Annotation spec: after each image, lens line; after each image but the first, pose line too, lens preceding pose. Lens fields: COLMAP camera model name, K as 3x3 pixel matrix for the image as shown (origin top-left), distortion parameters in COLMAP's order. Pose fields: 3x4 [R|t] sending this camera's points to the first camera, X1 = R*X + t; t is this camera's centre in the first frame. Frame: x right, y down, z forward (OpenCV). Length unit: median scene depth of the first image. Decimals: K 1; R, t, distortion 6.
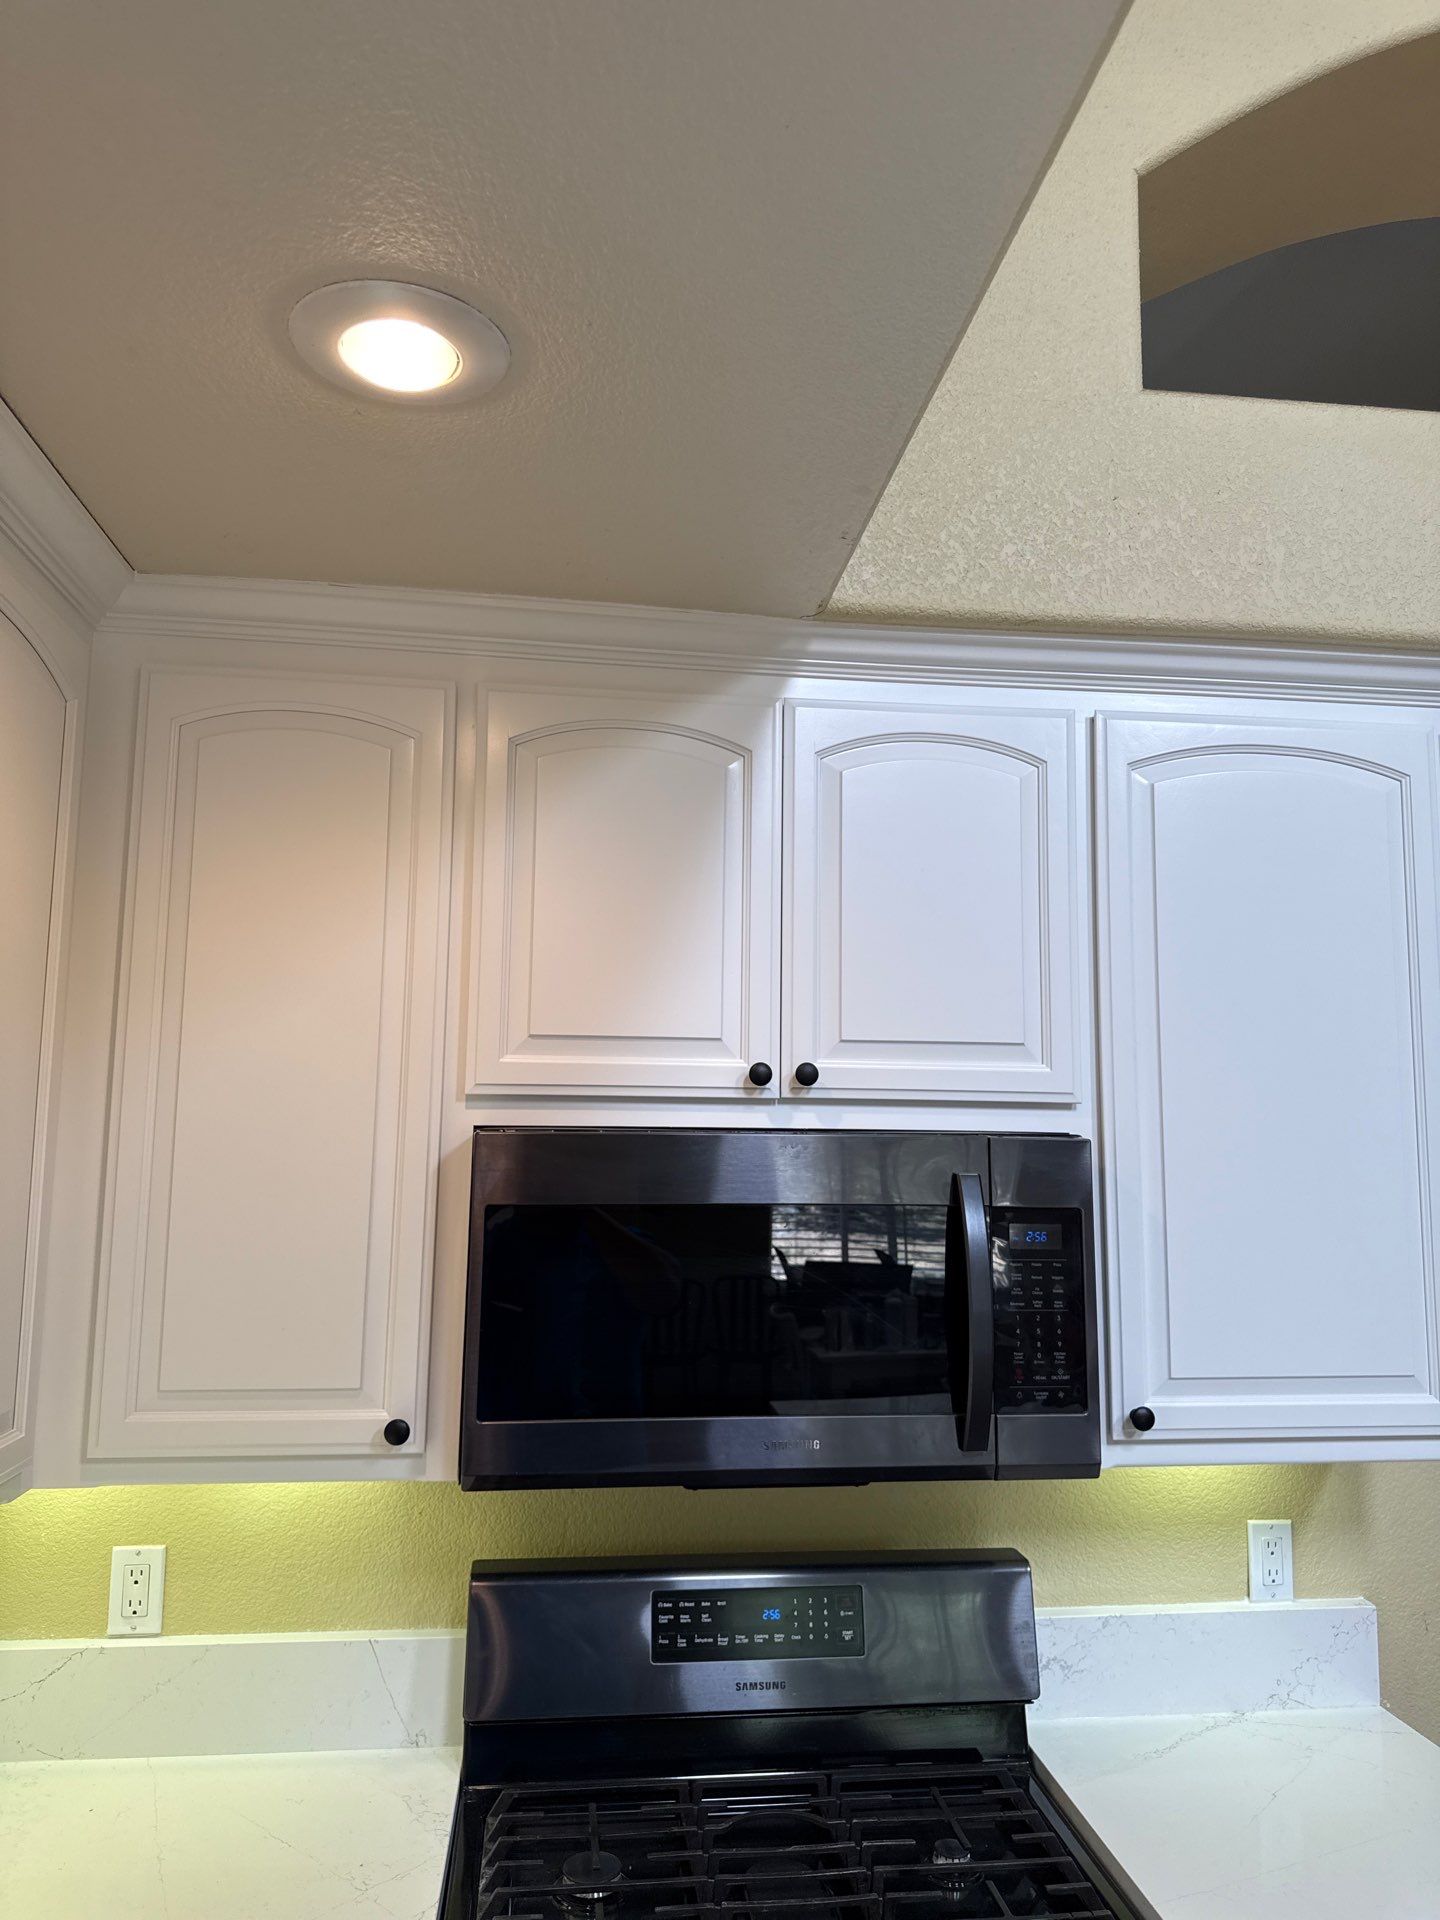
lens RADIAL K [[1337.7, 0, 720.0], [0, 1337.7, 960.0], [0, 0, 1]] dist [0.089877, -0.121171]
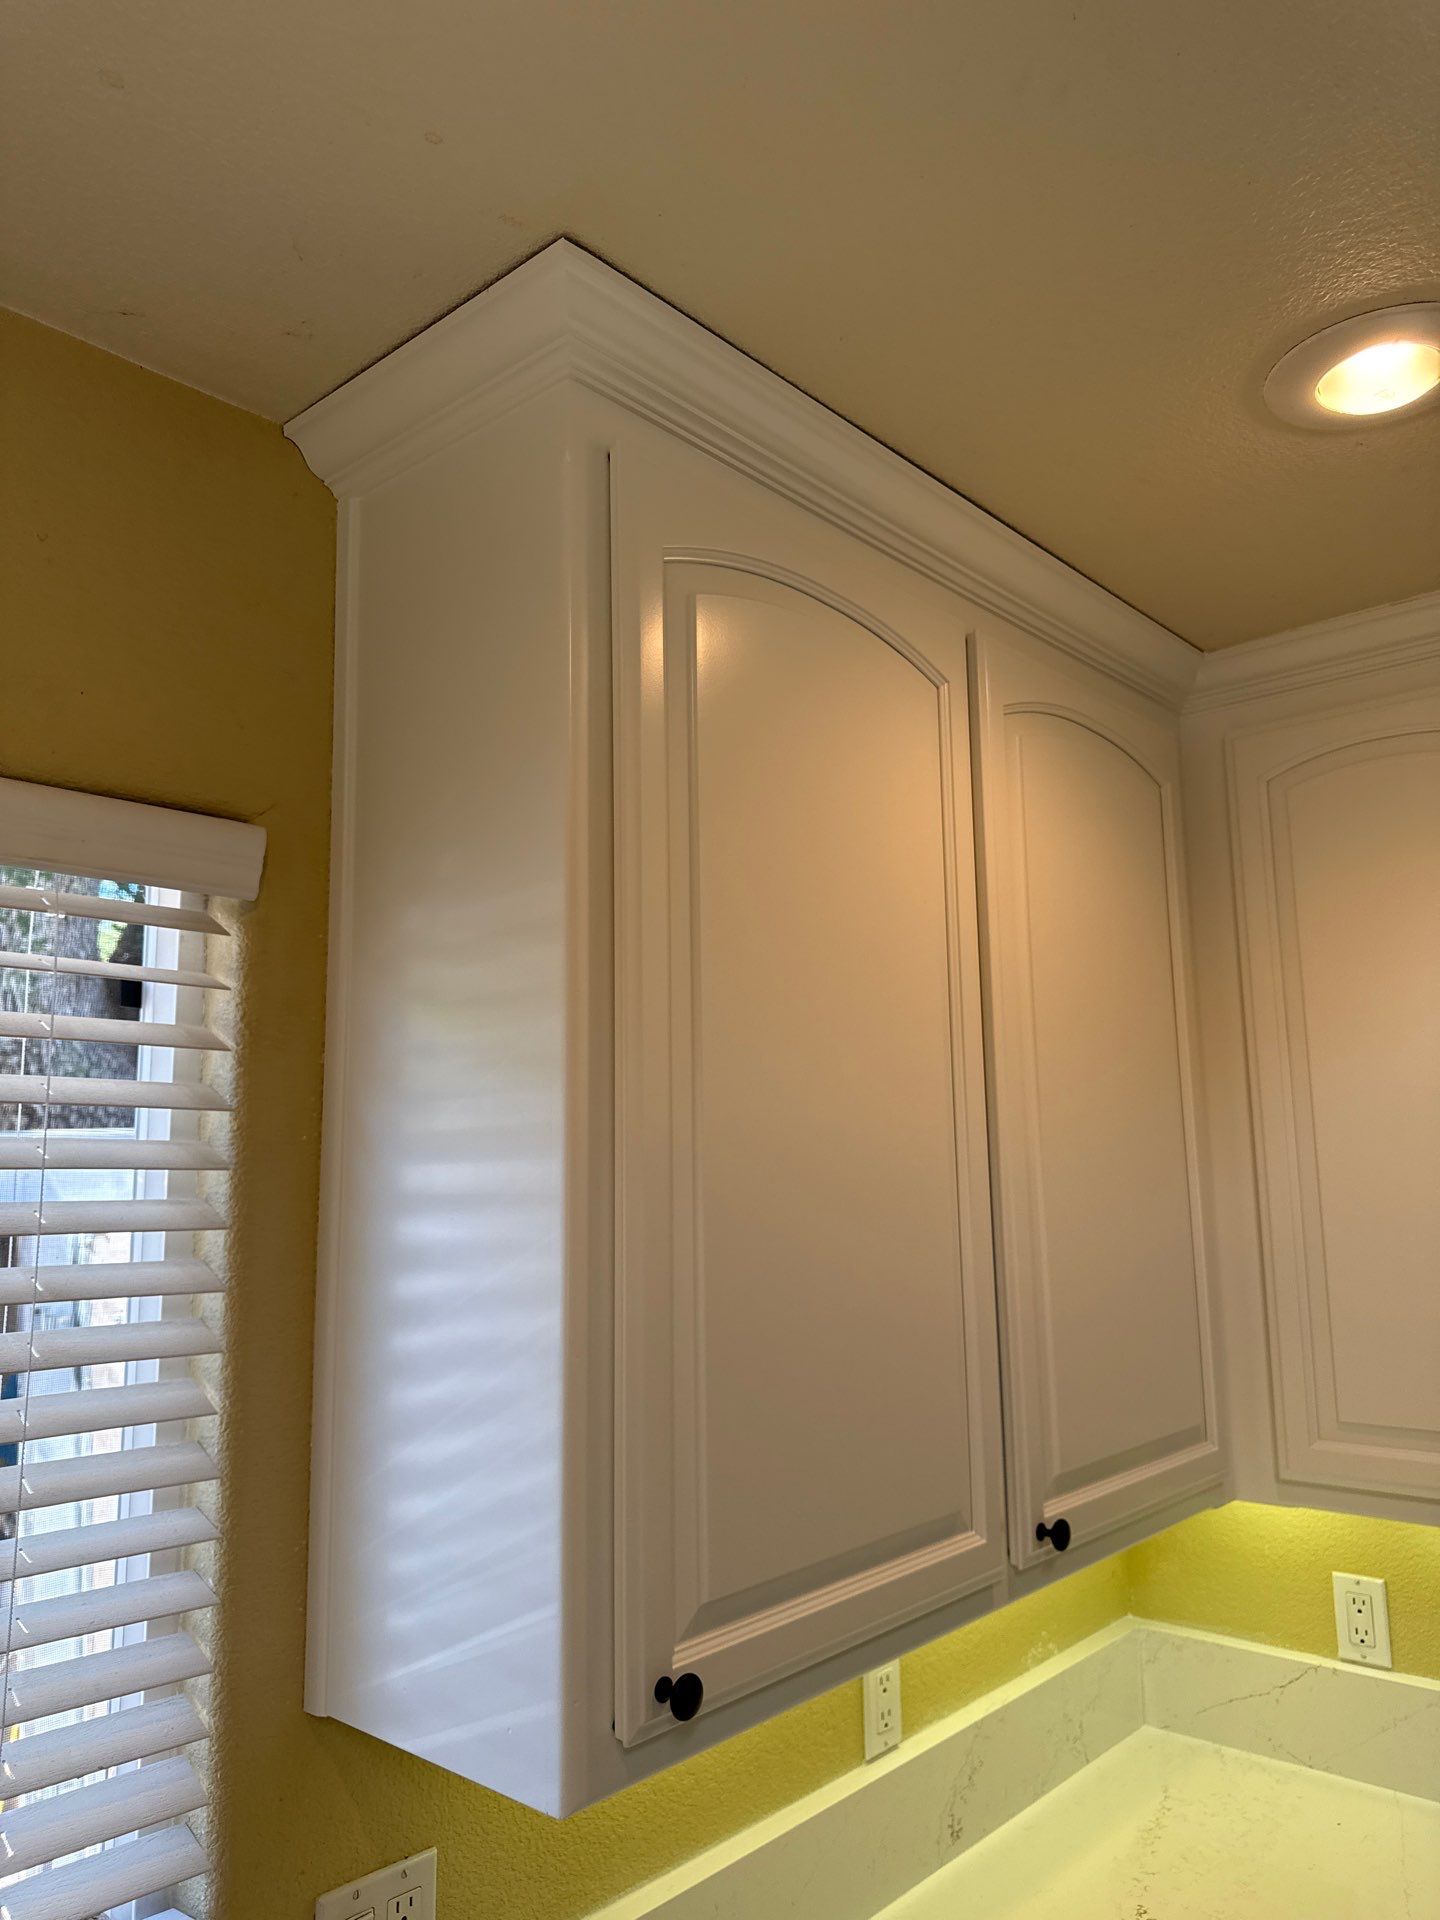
lens RADIAL K [[1361.3, 0, 741.4], [0, 1361.3, 954.7], [0, 0, 1]] dist [-0.007375, -0.002389]
pose [[0.666079, -0.137540, -0.733090, 0.080463], [0.118448, 0.989884, -0.078099, -0.006277], [0.736416, -0.034813, 0.675633, -0.013803]]
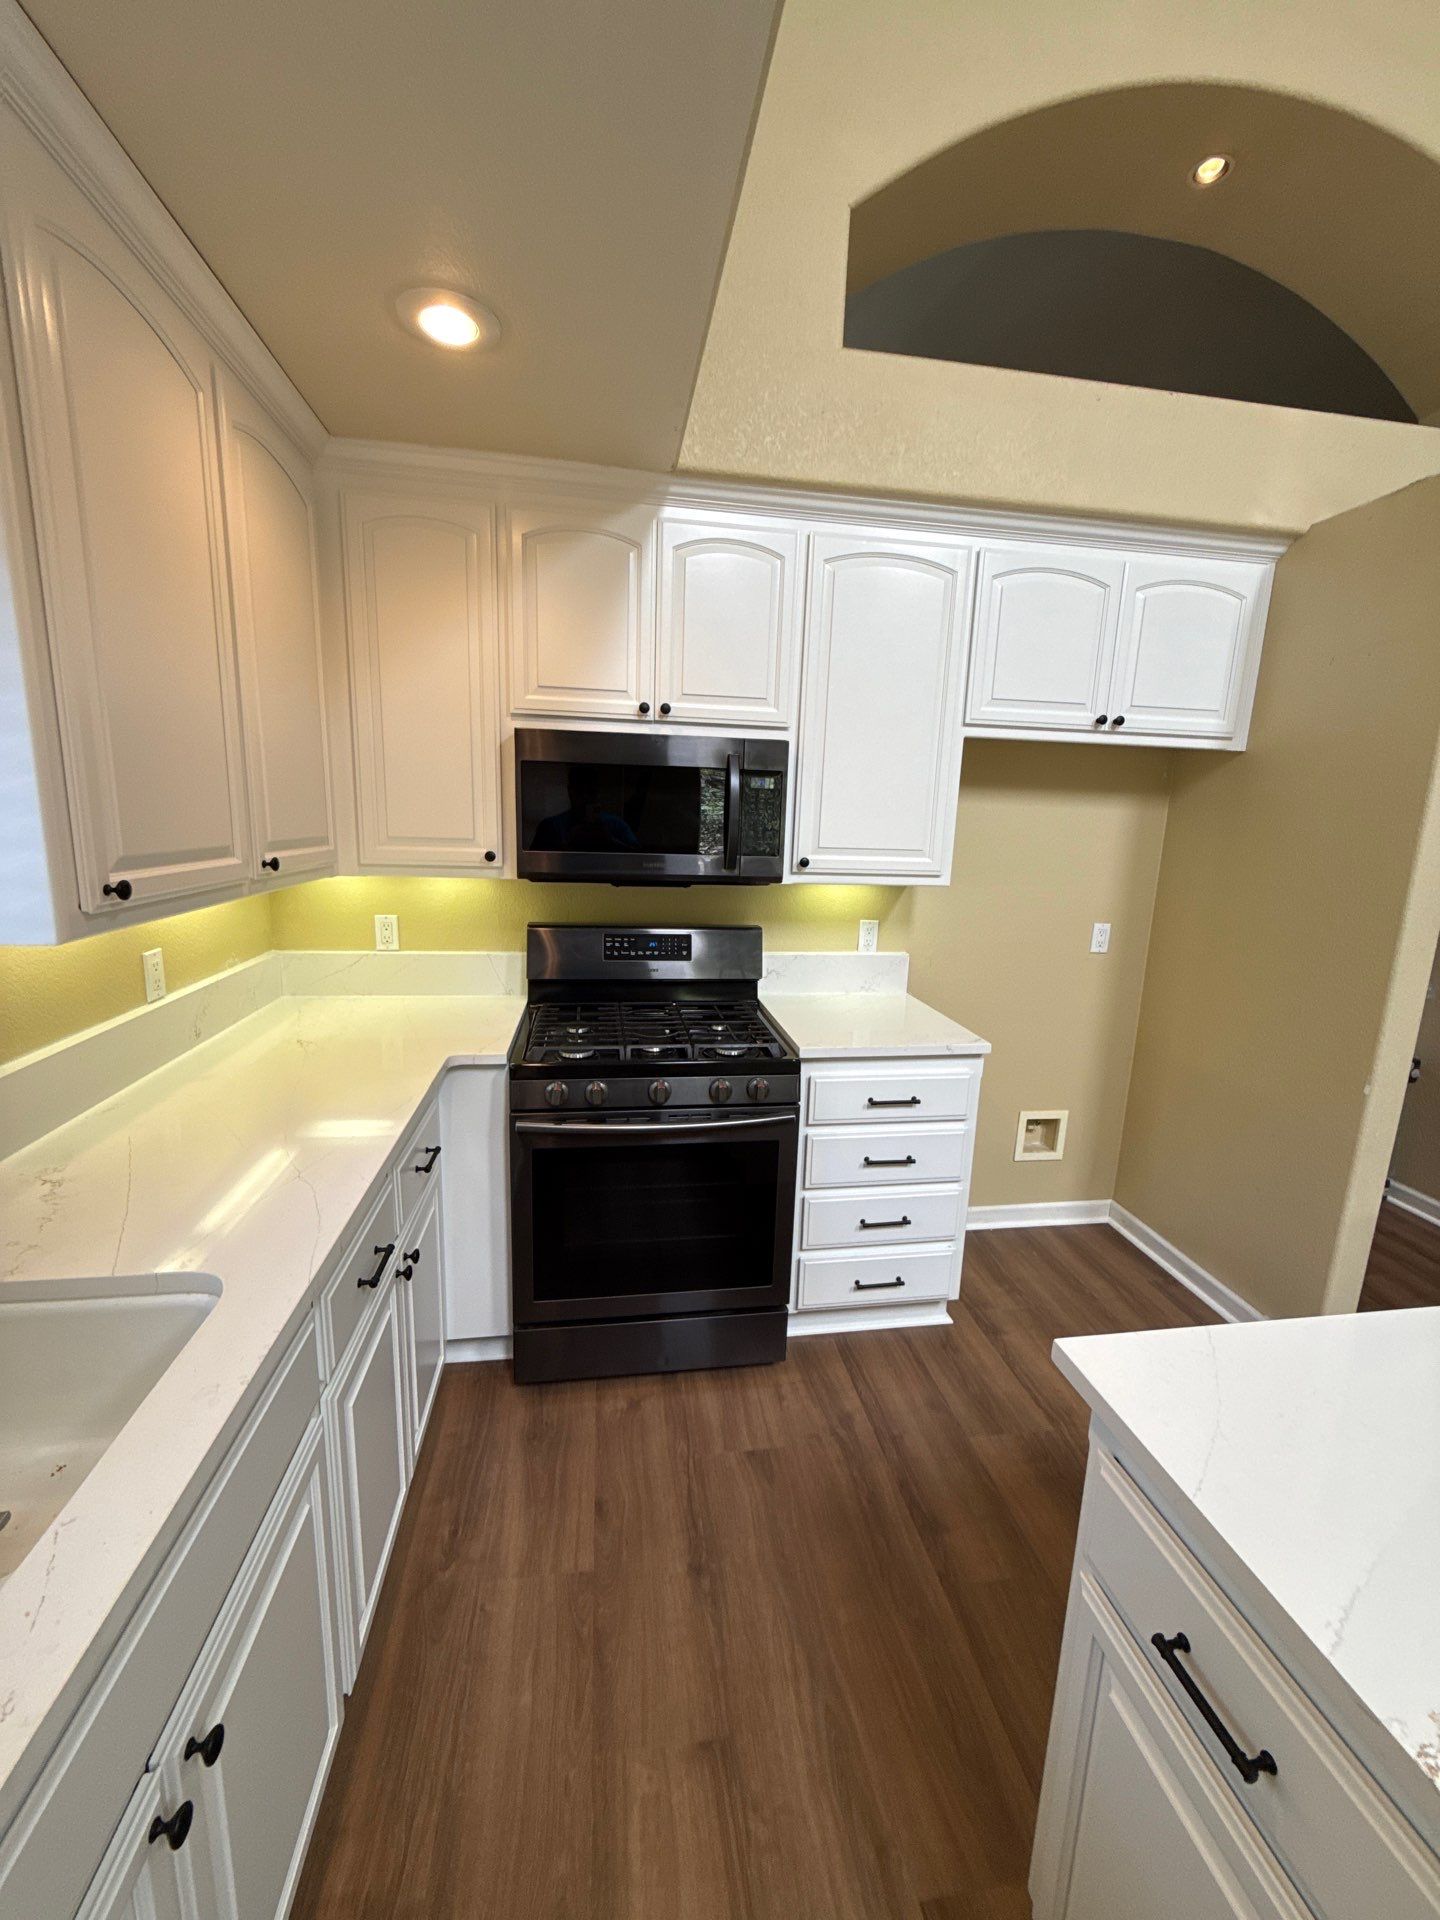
lens RADIAL K [[761.3, 0, 721.2], [0, 761.3, 960.3], [0, 0, 1]] dist [-0.001630, -0.000144]
pose [[0.999042, 0.013465, 0.041649, 0.106984], [-0.025772, 0.950042, 0.311055, 0.084555], [-0.035380, -0.311831, 0.949479, -0.320812]]
